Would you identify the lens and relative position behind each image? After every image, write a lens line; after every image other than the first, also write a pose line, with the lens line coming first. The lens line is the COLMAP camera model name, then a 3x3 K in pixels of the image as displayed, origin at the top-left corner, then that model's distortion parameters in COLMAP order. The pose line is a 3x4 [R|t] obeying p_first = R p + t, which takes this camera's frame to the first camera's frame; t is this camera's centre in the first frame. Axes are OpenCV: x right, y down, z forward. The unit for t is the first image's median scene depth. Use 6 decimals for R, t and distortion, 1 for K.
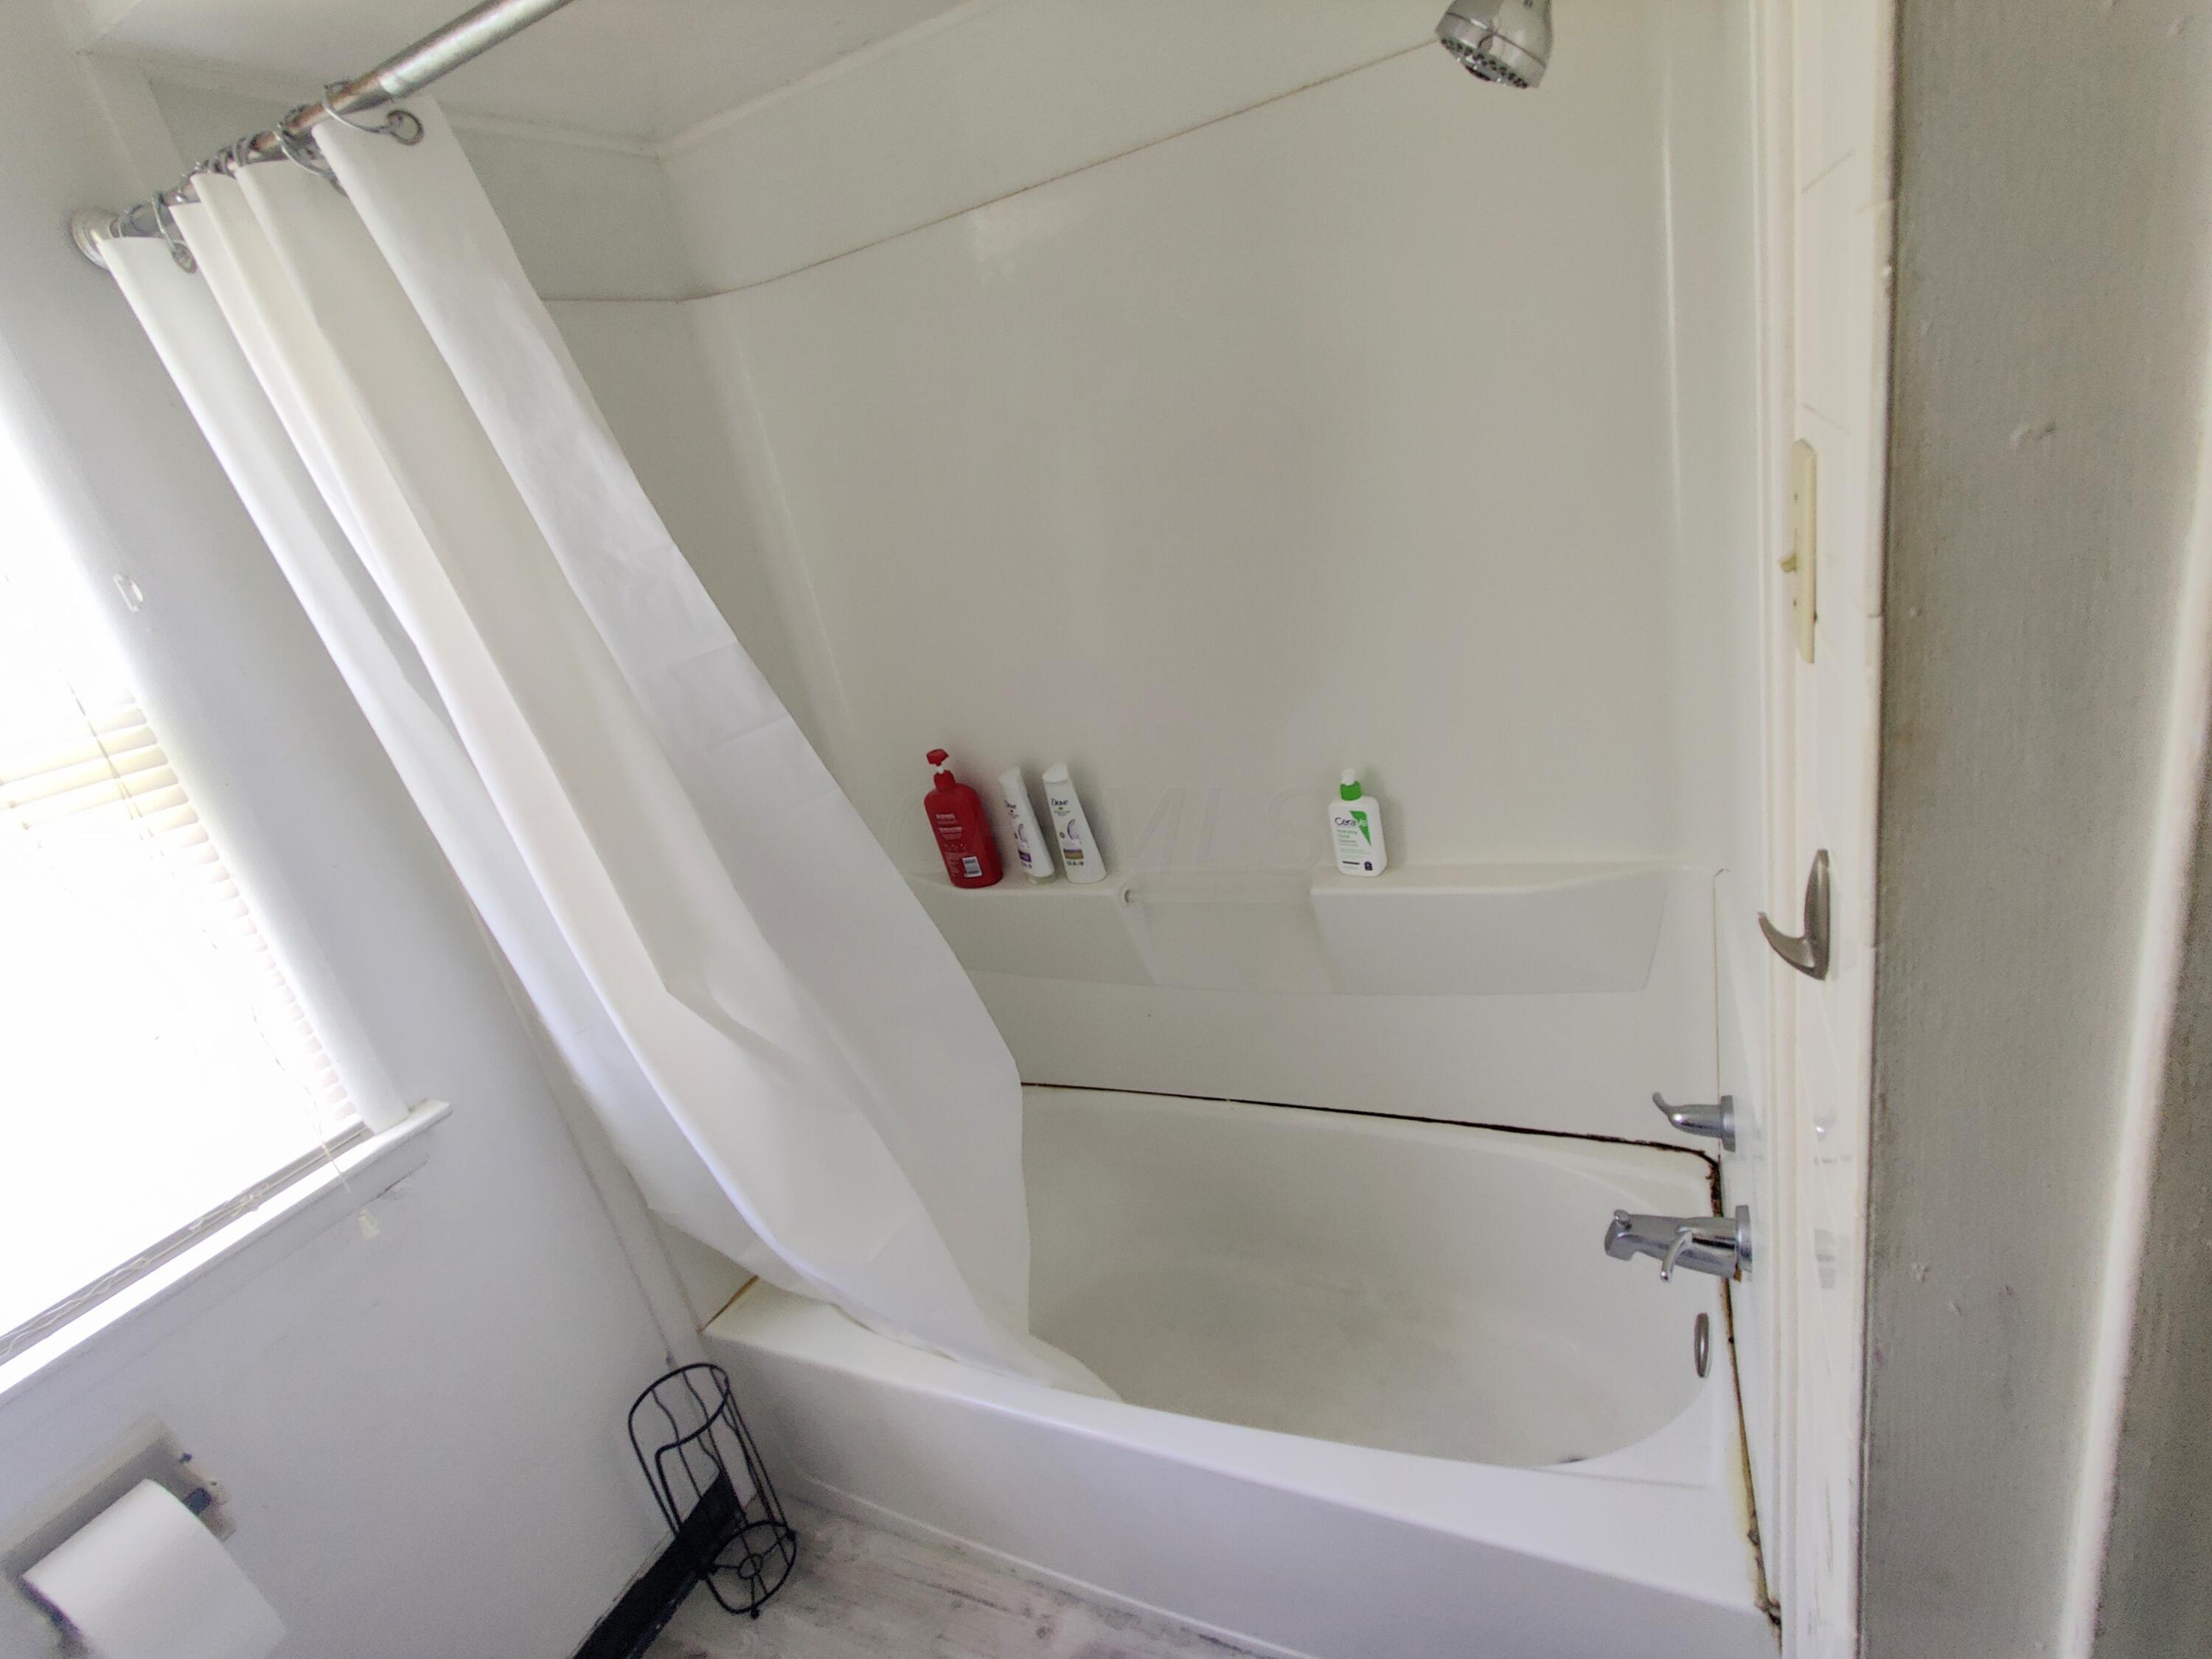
lens RADIAL K [[1090.5, 0, 1101.3], [0, 1090.5, 829.2], [0, 0, 1]] dist [0.003776, 0.001472]
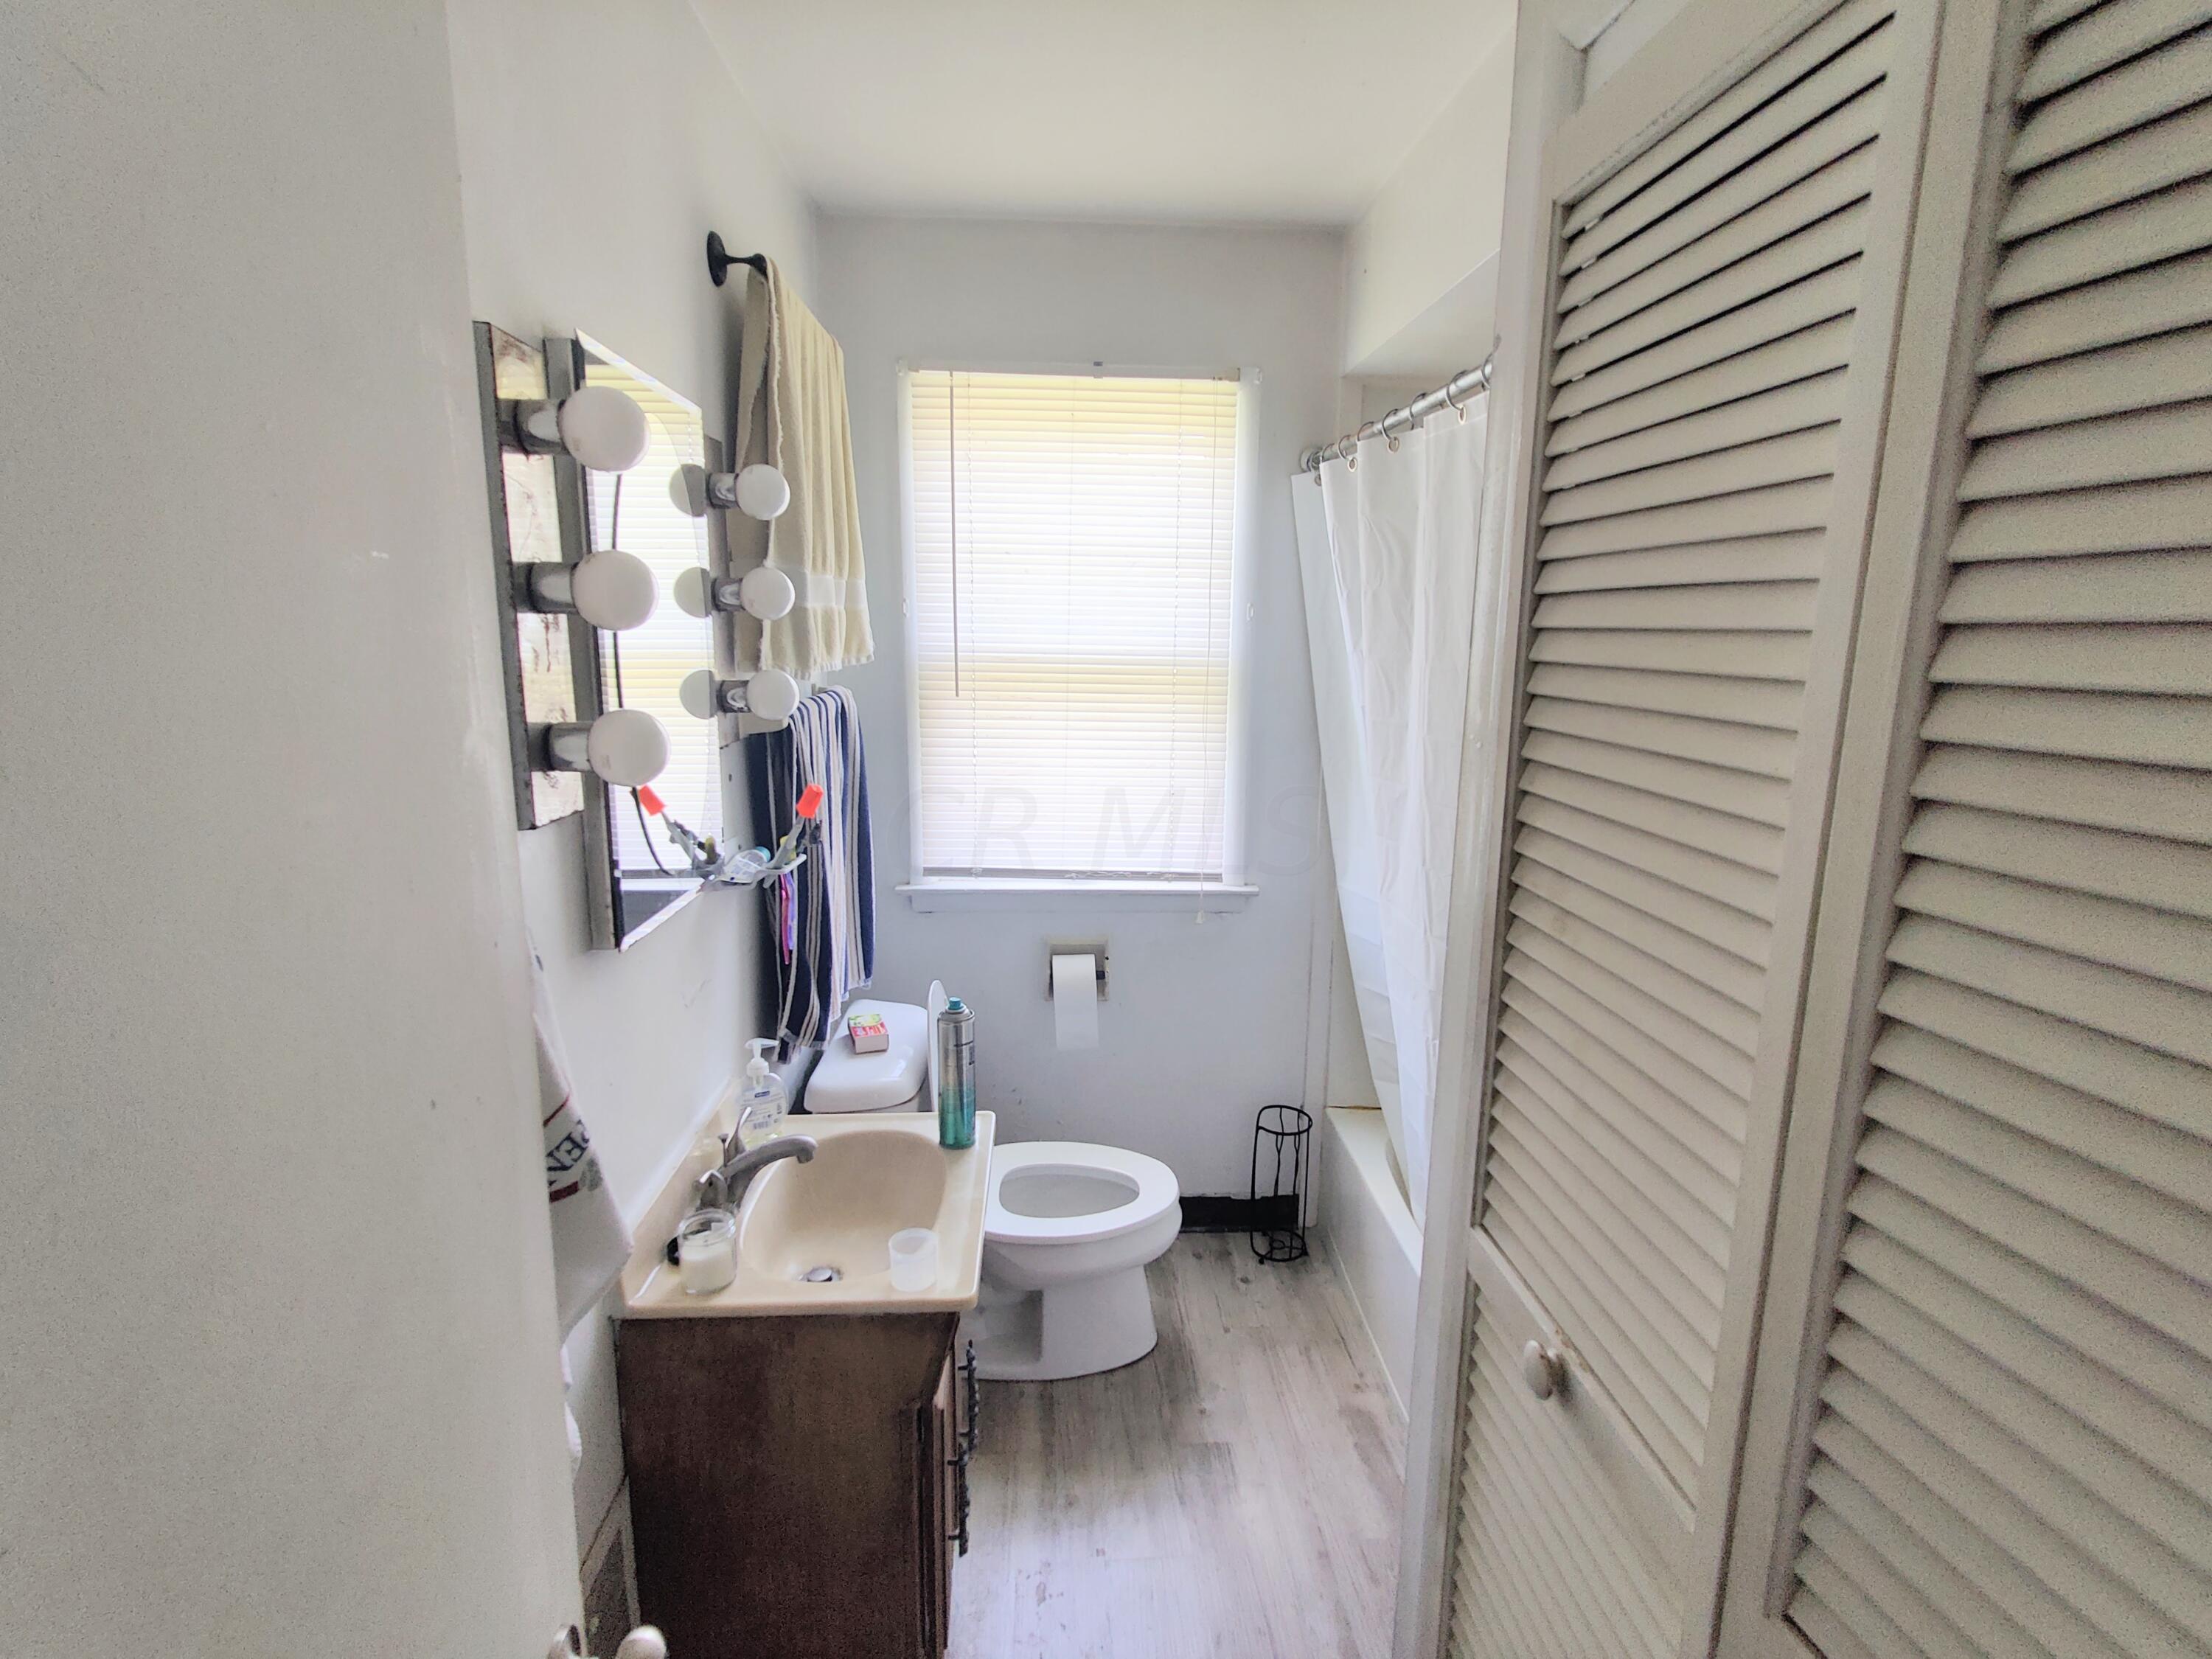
lens RADIAL K [[1090.5, 0, 1106.7], [0, 1090.5, 830.5], [0, 0, 1]] dist [0.003776, 0.001472]
pose [[0.461713, 0.372269, -0.805132, 0.864209], [-0.405944, 0.895722, 0.181361, -0.092664], [0.788689, 0.243102, 0.564687, -0.359379]]
